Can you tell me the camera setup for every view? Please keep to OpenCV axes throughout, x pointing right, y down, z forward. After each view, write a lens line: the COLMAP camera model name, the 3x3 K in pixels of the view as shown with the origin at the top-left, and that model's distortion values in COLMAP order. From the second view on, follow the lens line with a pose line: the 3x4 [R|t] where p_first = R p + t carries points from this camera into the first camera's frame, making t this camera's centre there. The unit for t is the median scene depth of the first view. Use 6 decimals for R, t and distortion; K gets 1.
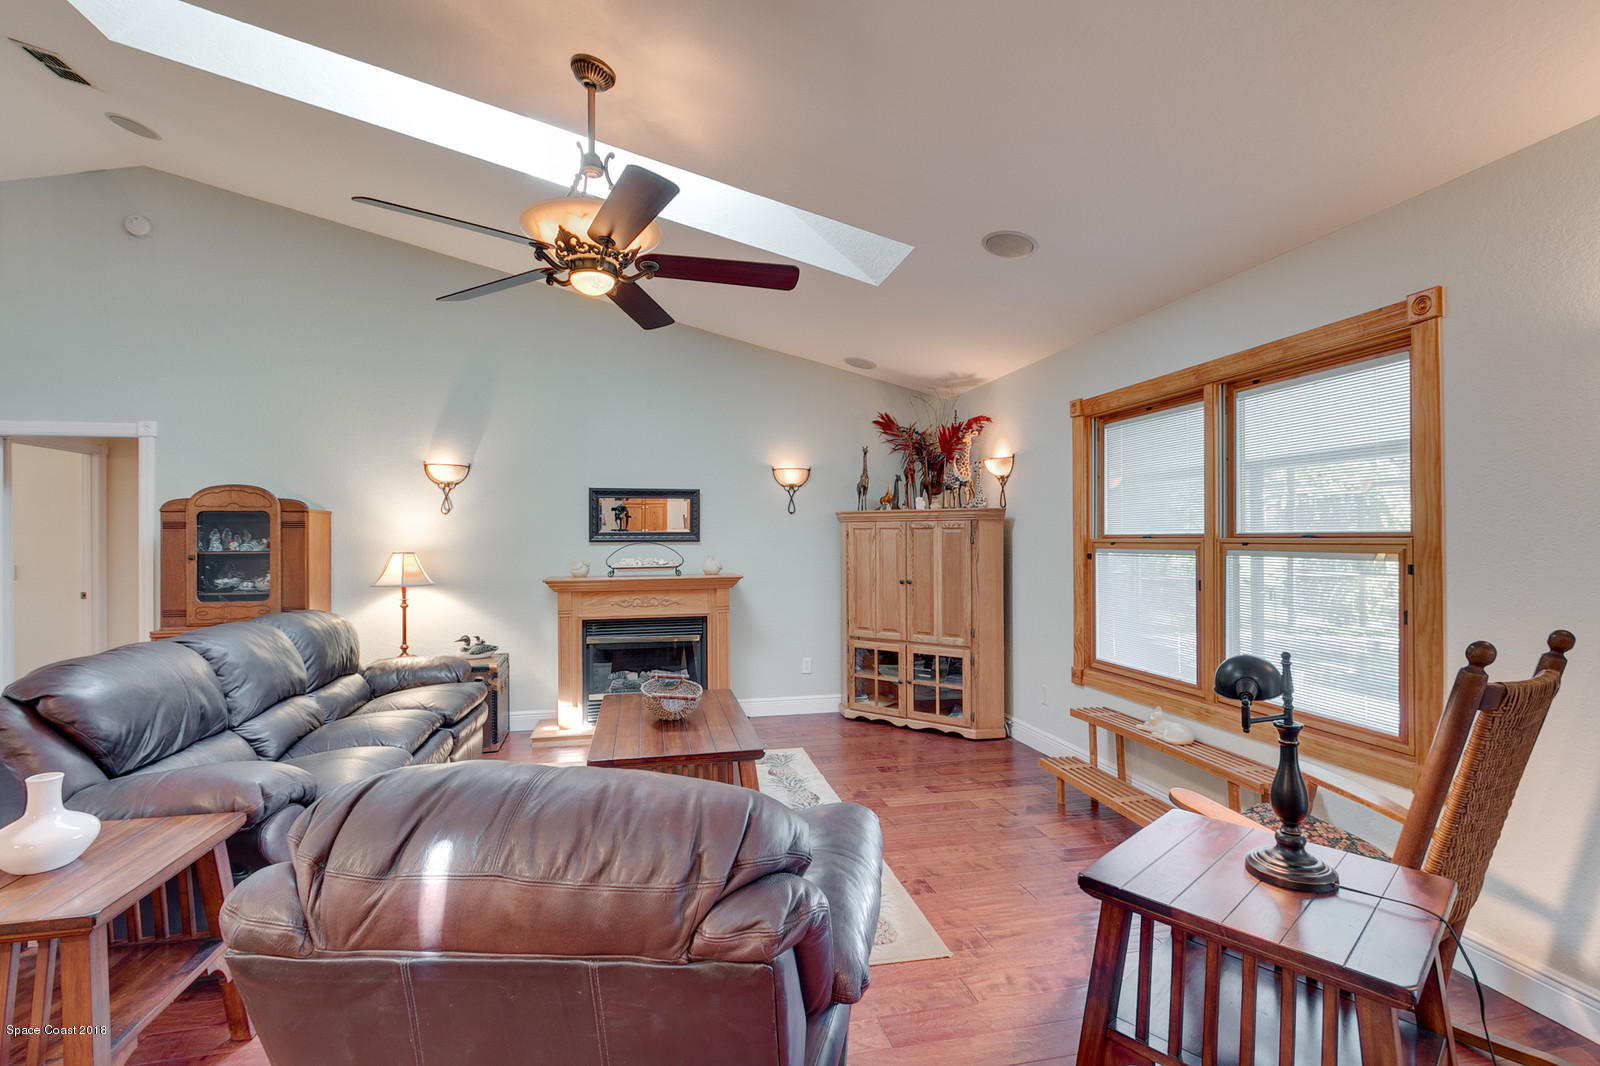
lens RADIAL K [[738.4, 0, 792.4], [0, 738.4, 540.1], [0, 0, 1]] dist [-0.000110, 0.000116]
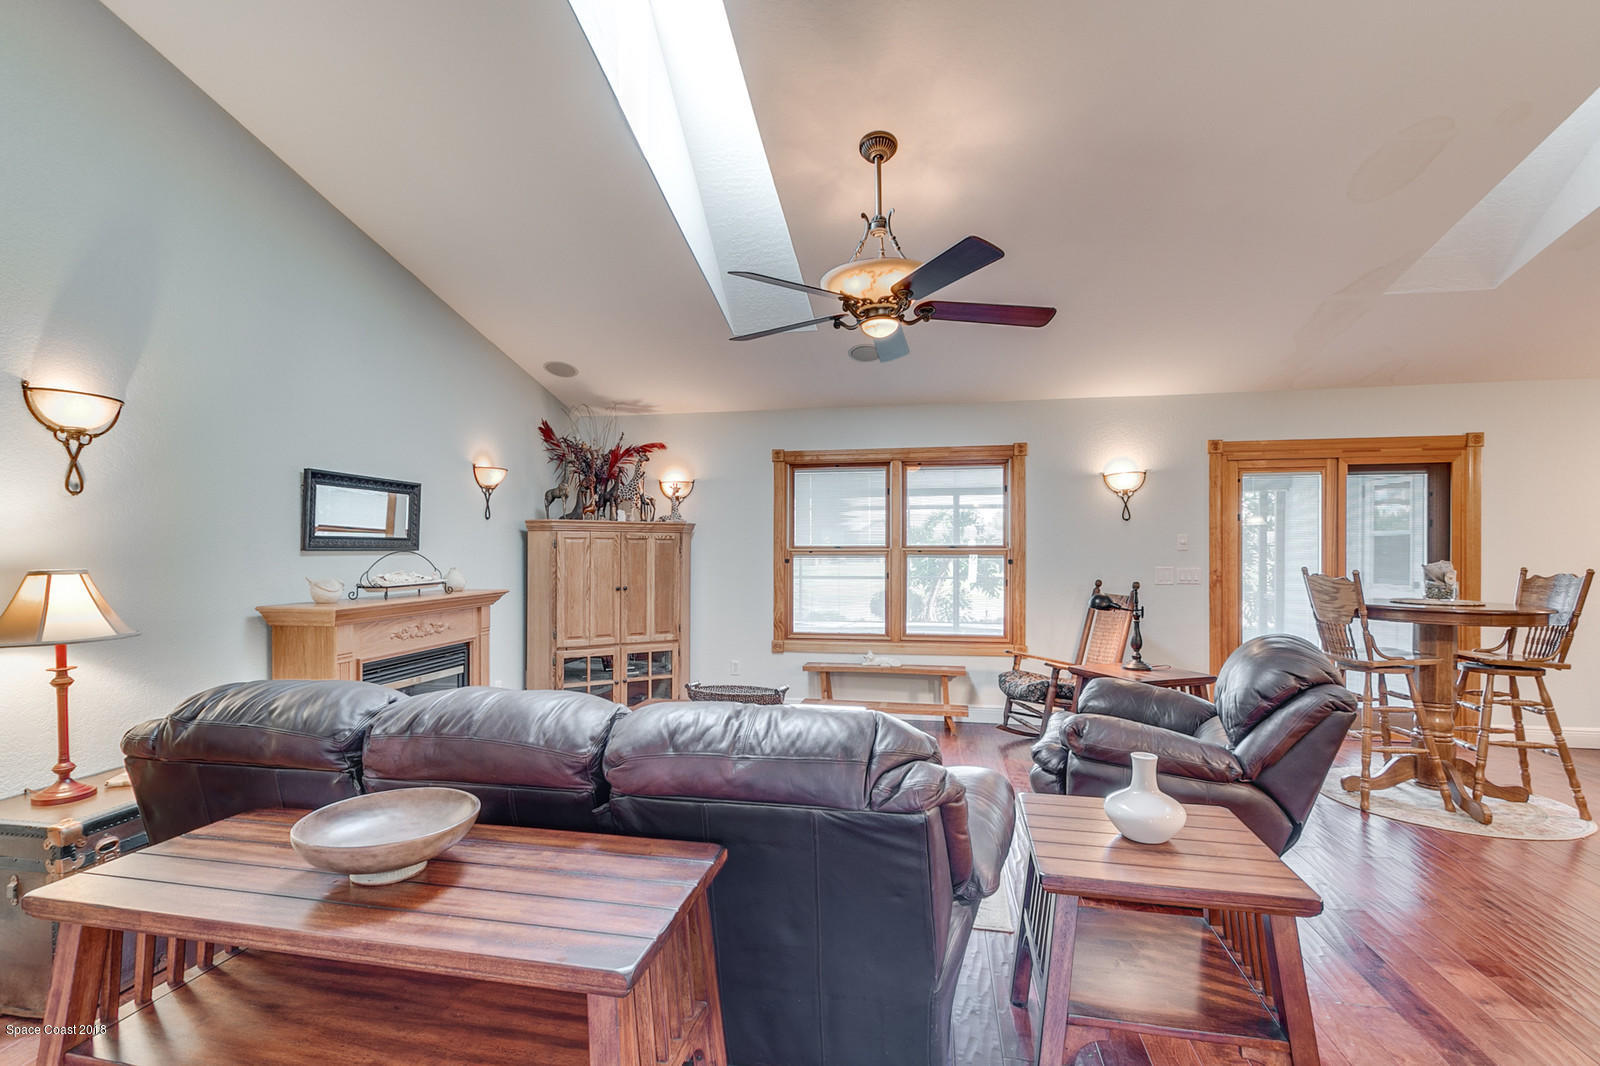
lens RADIAL K [[738.4, 0, 792.4], [0, 738.4, 540.1], [0, 0, 1]] dist [-0.000110, 0.000116]
pose [[0.390858, 0.015462, 0.920321, -0.747672], [0.000130, 0.999858, -0.016853, 0.004825], [-0.920451, 0.006707, 0.390800, 0.359028]]
